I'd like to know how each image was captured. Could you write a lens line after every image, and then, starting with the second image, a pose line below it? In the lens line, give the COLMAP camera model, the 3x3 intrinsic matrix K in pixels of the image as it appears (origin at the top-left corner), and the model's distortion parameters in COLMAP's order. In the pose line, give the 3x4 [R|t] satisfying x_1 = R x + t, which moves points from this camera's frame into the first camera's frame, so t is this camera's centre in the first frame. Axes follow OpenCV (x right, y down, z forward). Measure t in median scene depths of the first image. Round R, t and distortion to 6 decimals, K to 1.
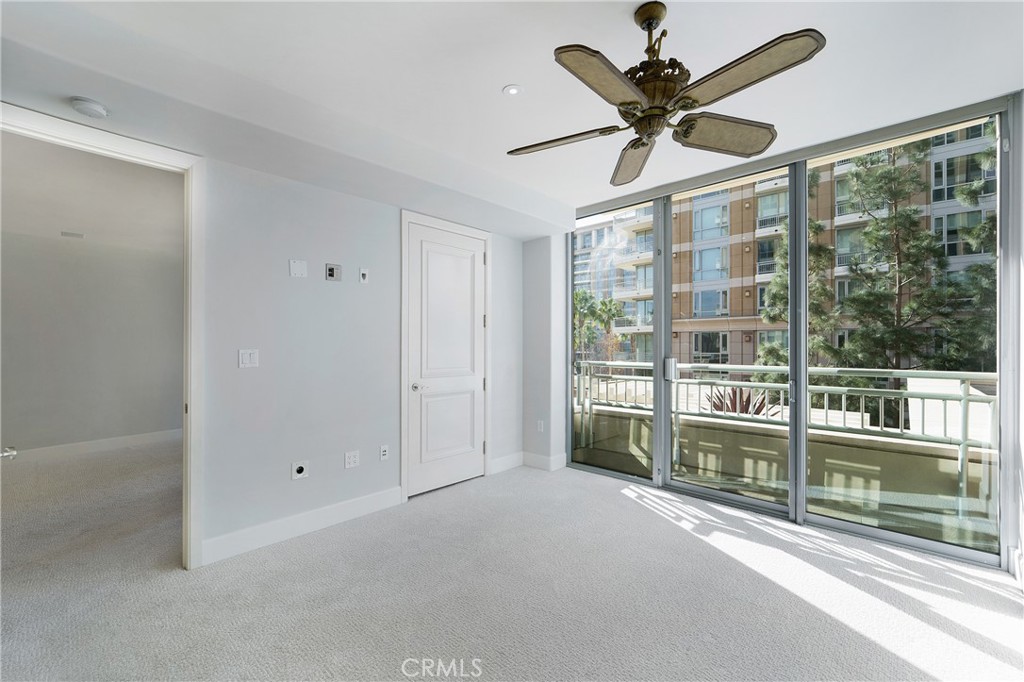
lens RADIAL K [[440.4, 0, 540.0], [0, 440.4, 335.2], [0, 0, 1]] dist [-0.015878, -0.000331]
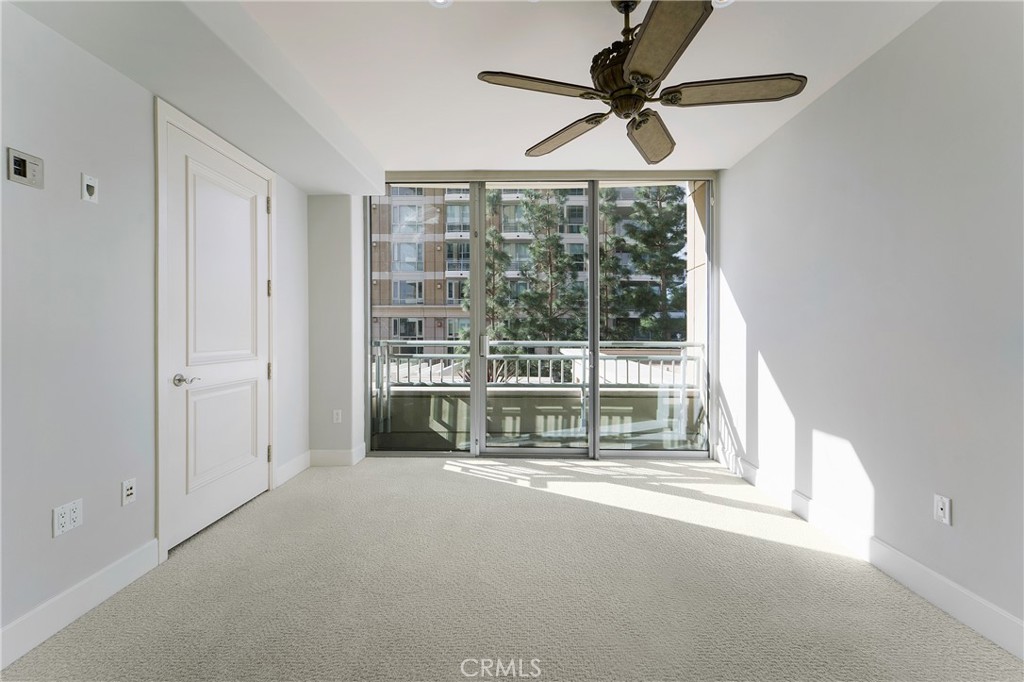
lens RADIAL K [[398.2, 0, 530.6], [0, 398.2, 333.7], [0, 0, 1]] dist [0.000828, -0.006314]
pose [[0.742507, -0.001725, 0.669836, -0.254752], [-0.016819, 0.999633, 0.021218, 0.024823], [-0.669627, -0.027020, 0.742206, 0.190648]]
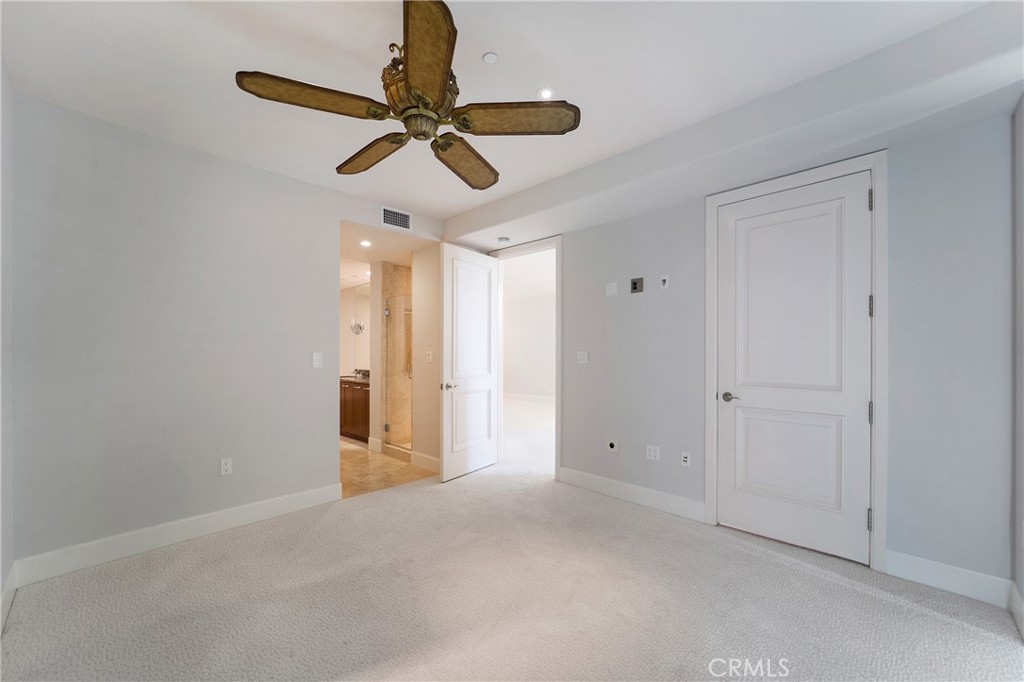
lens RADIAL K [[423.1, 0, 511.4], [0, 423.1, 351.9], [0, 0, 1]] dist [-0.001621, -0.000376]
pose [[-0.053418, -0.003709, -0.998565, 0.496472], [0.014459, 0.999885, -0.004487, 0.024469], [0.998468, -0.014678, -0.053358, 0.550680]]
